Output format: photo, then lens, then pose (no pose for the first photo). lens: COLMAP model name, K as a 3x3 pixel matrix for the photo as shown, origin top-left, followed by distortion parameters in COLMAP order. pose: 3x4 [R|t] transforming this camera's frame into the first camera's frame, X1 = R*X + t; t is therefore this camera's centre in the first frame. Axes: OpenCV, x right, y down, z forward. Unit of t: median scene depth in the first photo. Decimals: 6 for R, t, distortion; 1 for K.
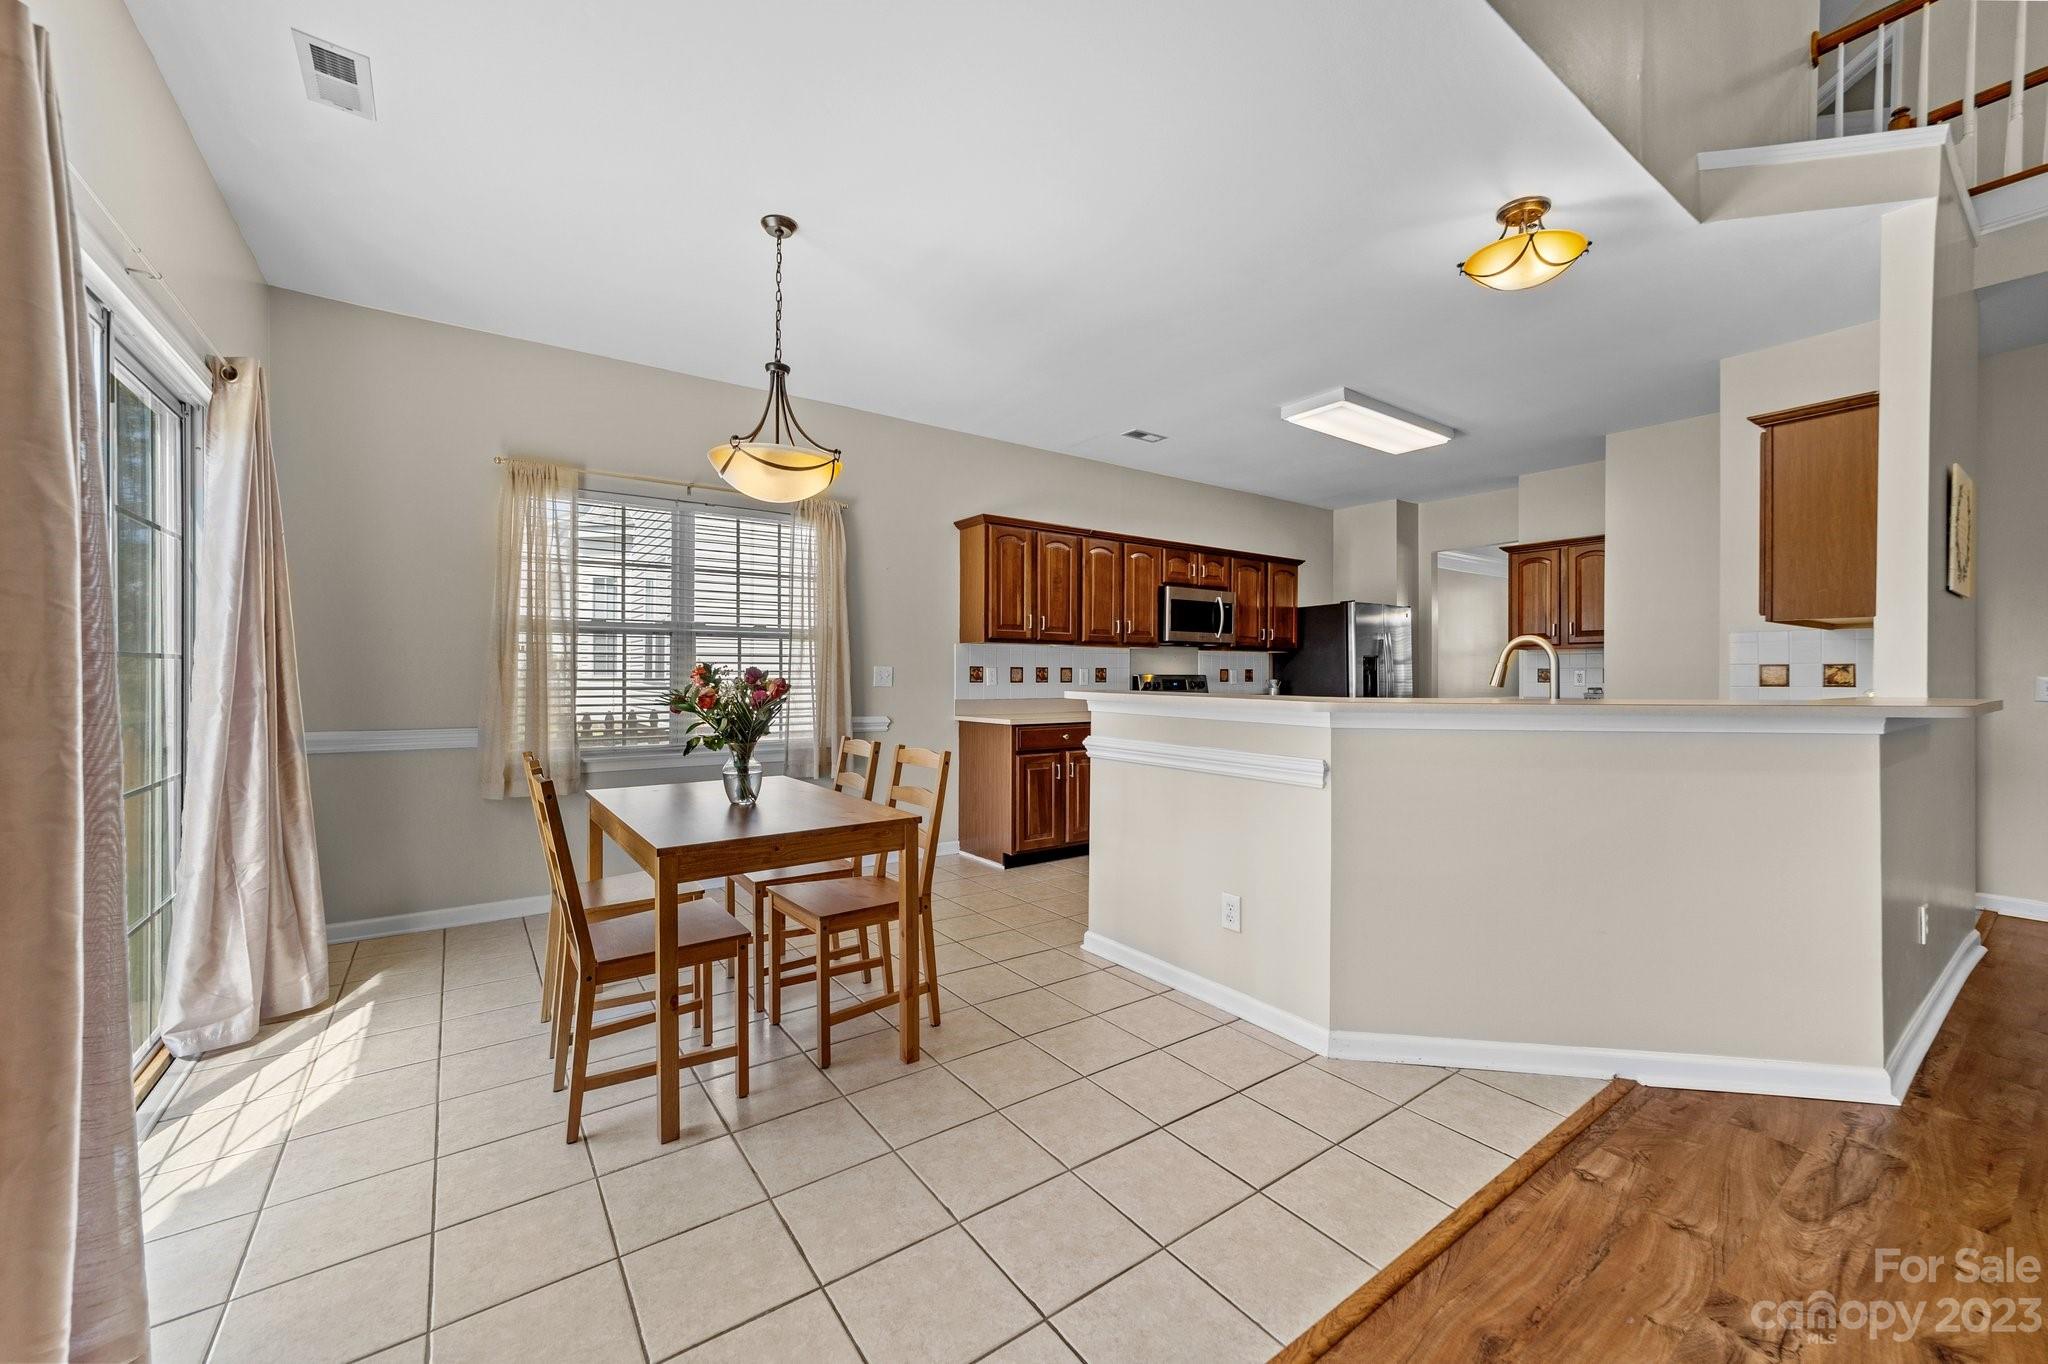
lens RADIAL K [[821.6, 0, 1017.9], [0, 821.6, 678.7], [0, 0, 1]] dist [-0.012955, 0.010625]
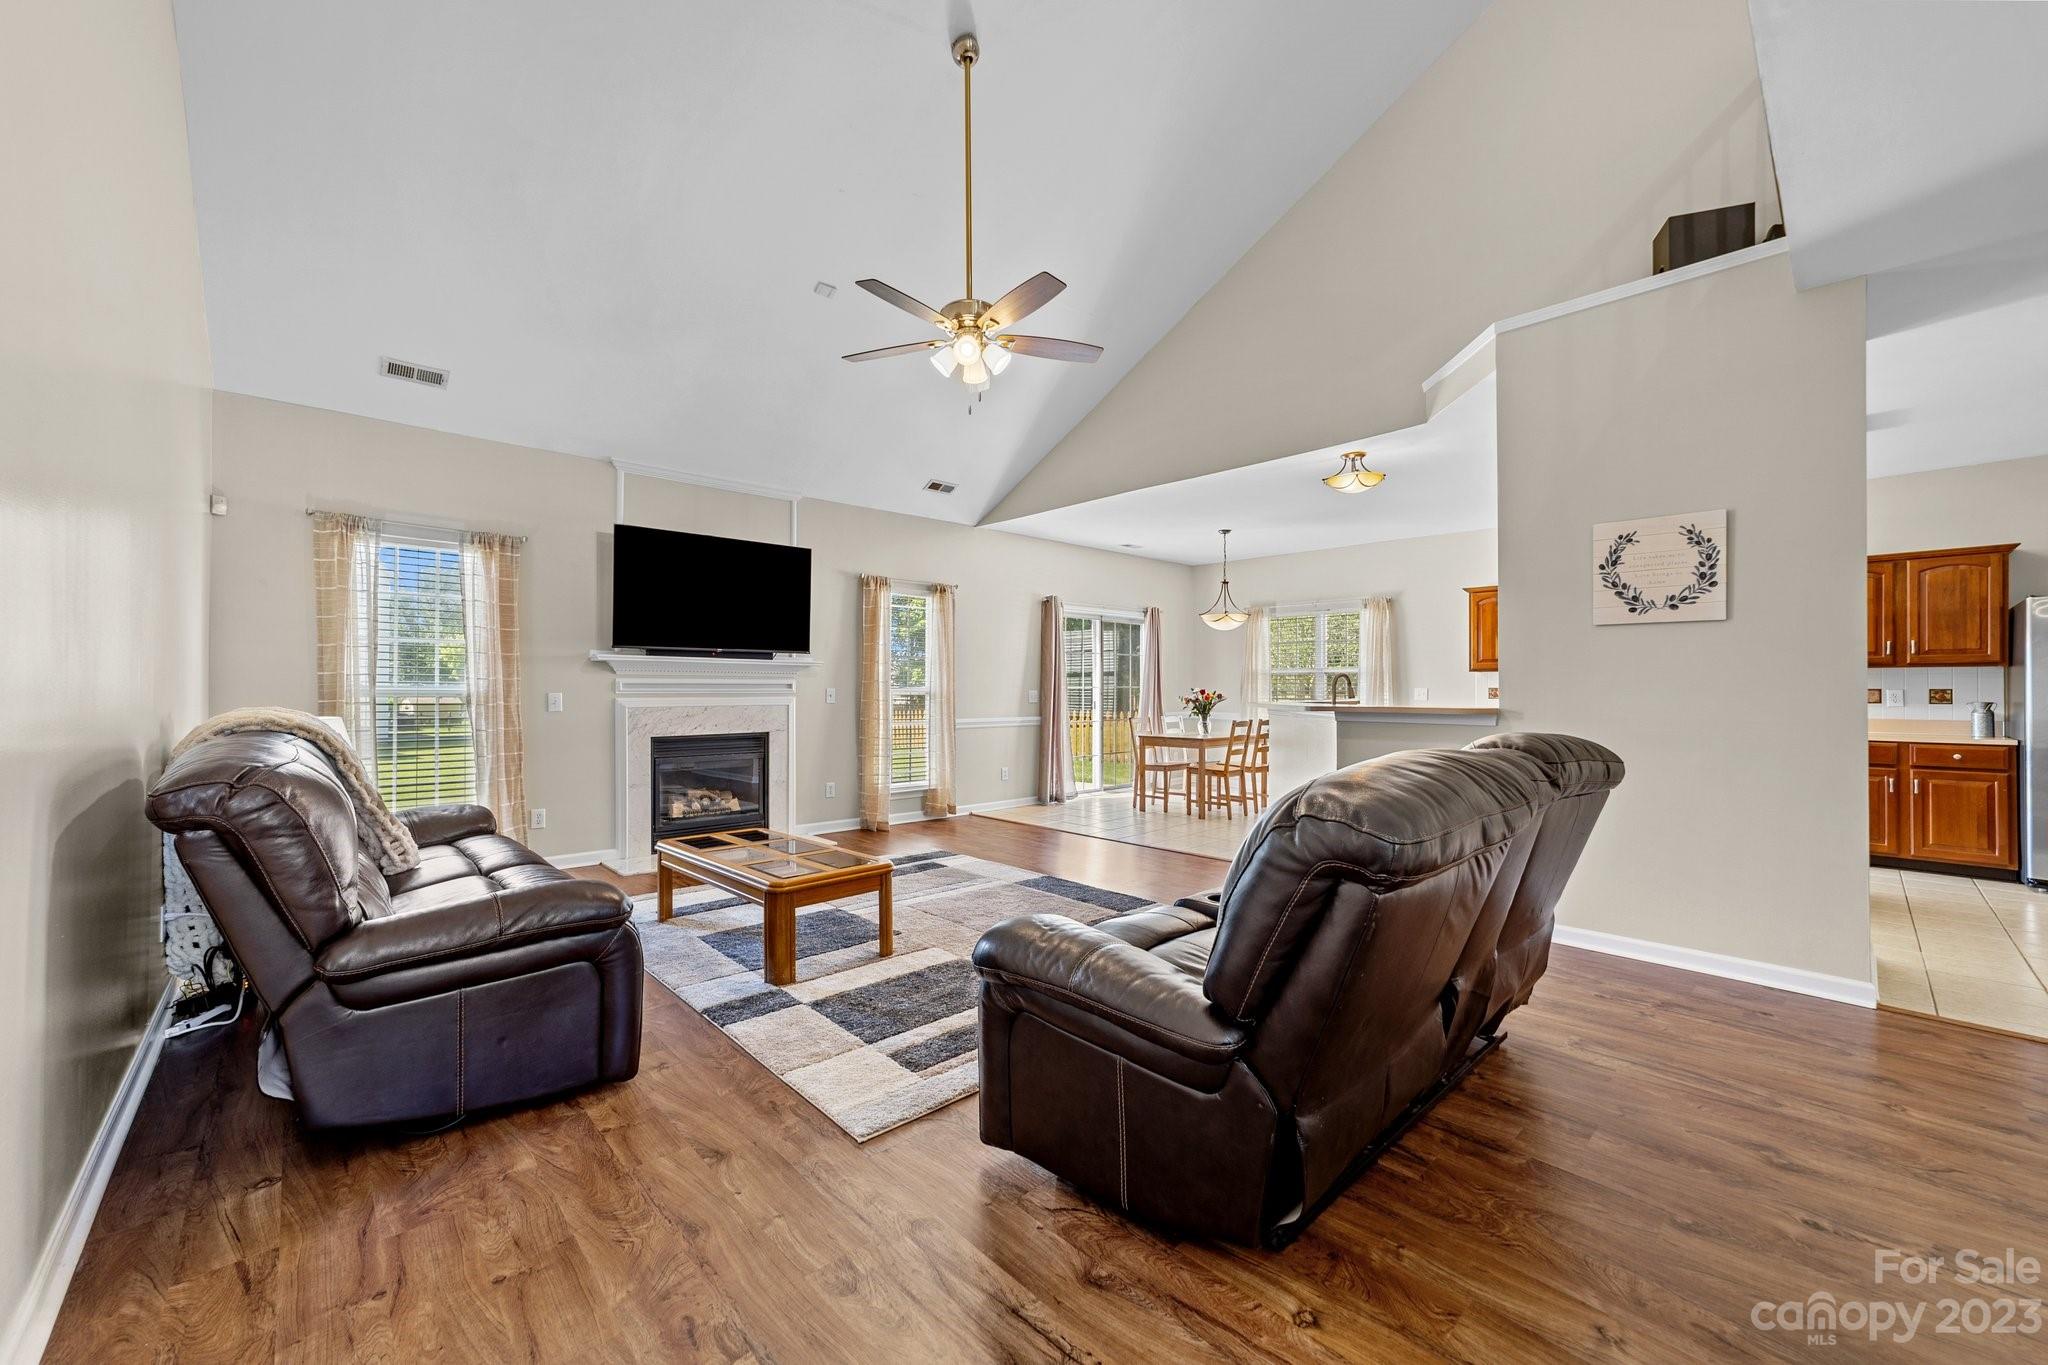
lens RADIAL K [[794.1, 0, 1024.0], [0, 794.1, 682.5], [0, 0, 1]] dist [-0.001292, 0.005480]
pose [[0.130679, -0.008146, -0.991391, 1.603321], [-0.009686, 0.999908, -0.009493, -0.001896], [0.991377, 0.010843, 0.130588, -0.018650]]
